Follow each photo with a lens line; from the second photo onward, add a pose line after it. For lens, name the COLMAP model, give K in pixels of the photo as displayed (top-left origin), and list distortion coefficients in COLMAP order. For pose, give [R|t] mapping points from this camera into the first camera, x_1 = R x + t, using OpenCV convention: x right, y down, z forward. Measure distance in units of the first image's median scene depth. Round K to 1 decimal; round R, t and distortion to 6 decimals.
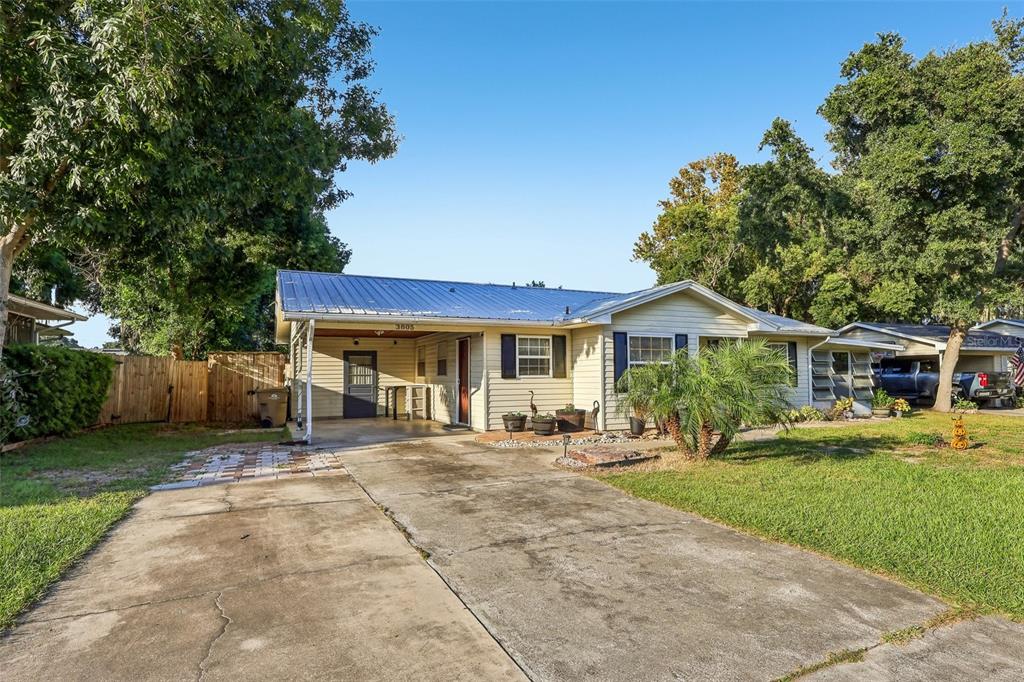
lens RADIAL K [[562.0, 0, 512.4], [0, 562.0, 339.1], [0, 0, 1]] dist [-0.024370, -0.000557]
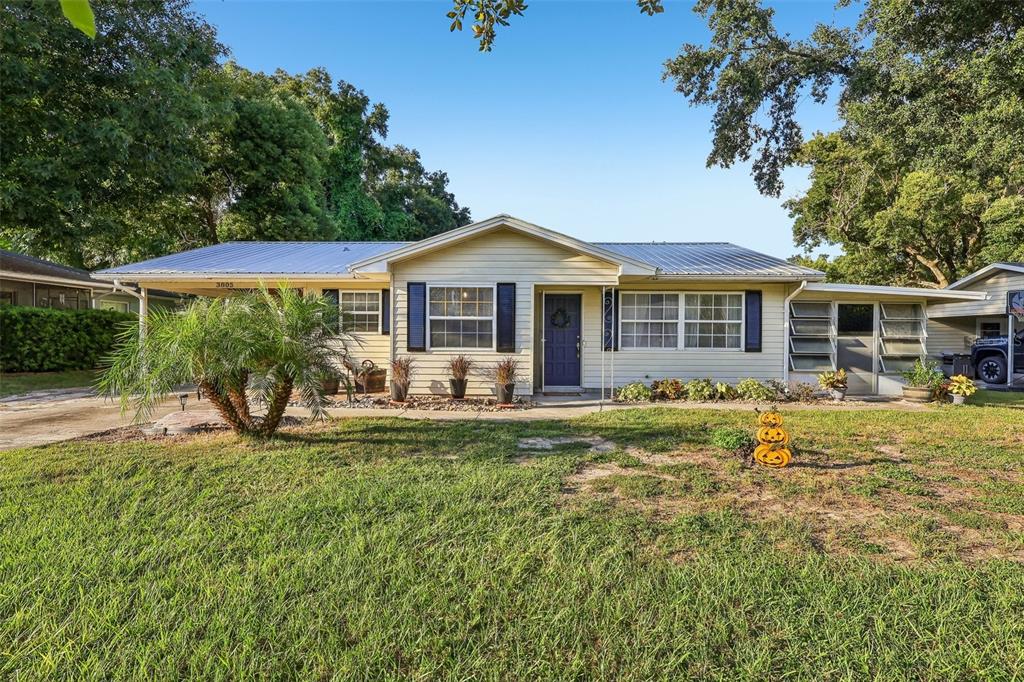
lens RADIAL K [[481.2, 0, 514.2], [0, 481.2, 345.3], [0, 0, 1]] dist [-0.000379, -0.000339]
pose [[0.901768, 0.019039, -0.431801, 0.503940], [0.016804, 0.996730, 0.079042, 0.021751], [0.431894, -0.078534, 0.898499, 0.300289]]
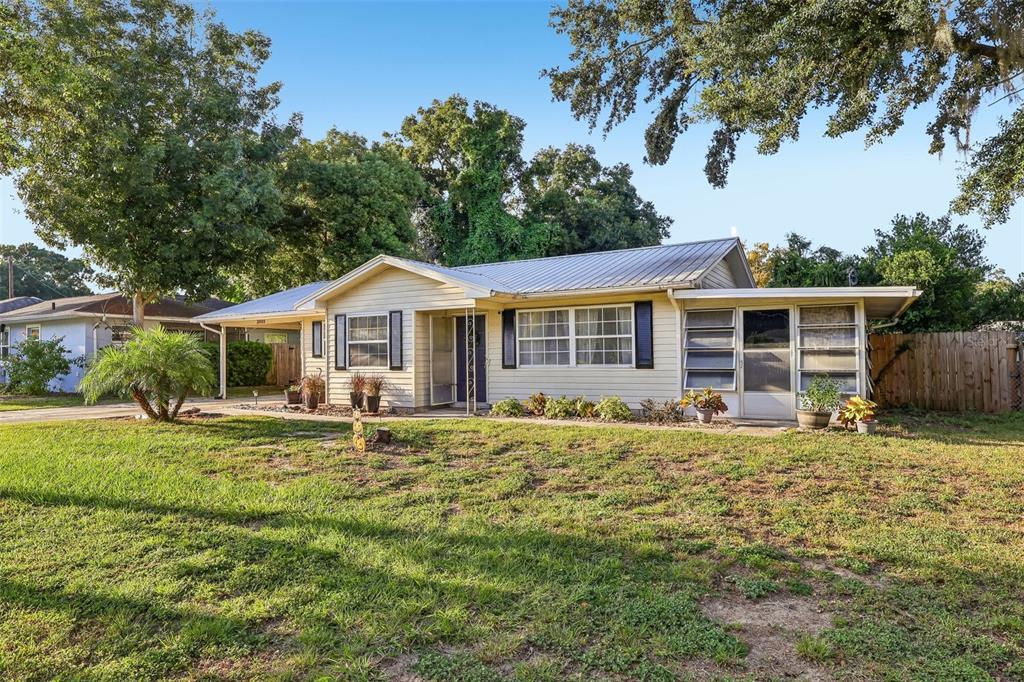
lens RADIAL K [[614.2, 0, 510.5], [0, 614.2, 345.1], [0, 0, 1]] dist [-0.004633, 0.000507]
pose [[0.573089, -0.019623, -0.819258, 1.037878], [0.061677, 0.997911, 0.019242, 0.033998], [0.817169, -0.061556, 0.573102, 0.454012]]
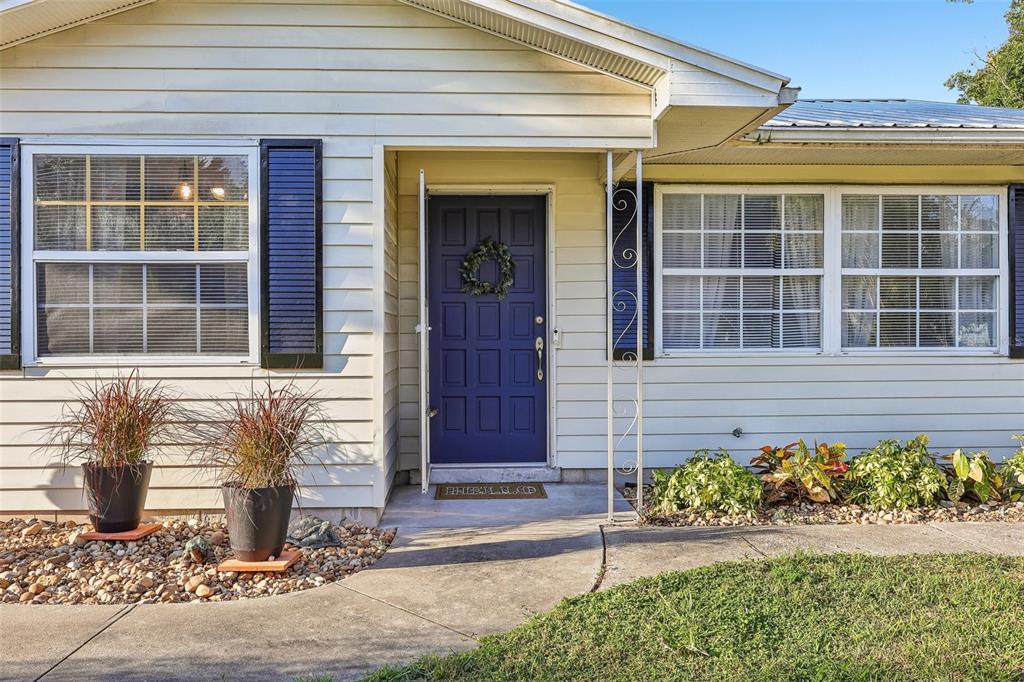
lens RADIAL K [[818.8, 0, 514.4], [0, 818.8, 341.9], [0, 0, 1]] dist [0.000153, 0.000157]
pose [[0.925354, 0.004409, -0.379079, 0.434453], [0.023499, 0.997342, 0.068964, 0.047103], [0.378376, -0.072724, 0.922791, 0.567916]]
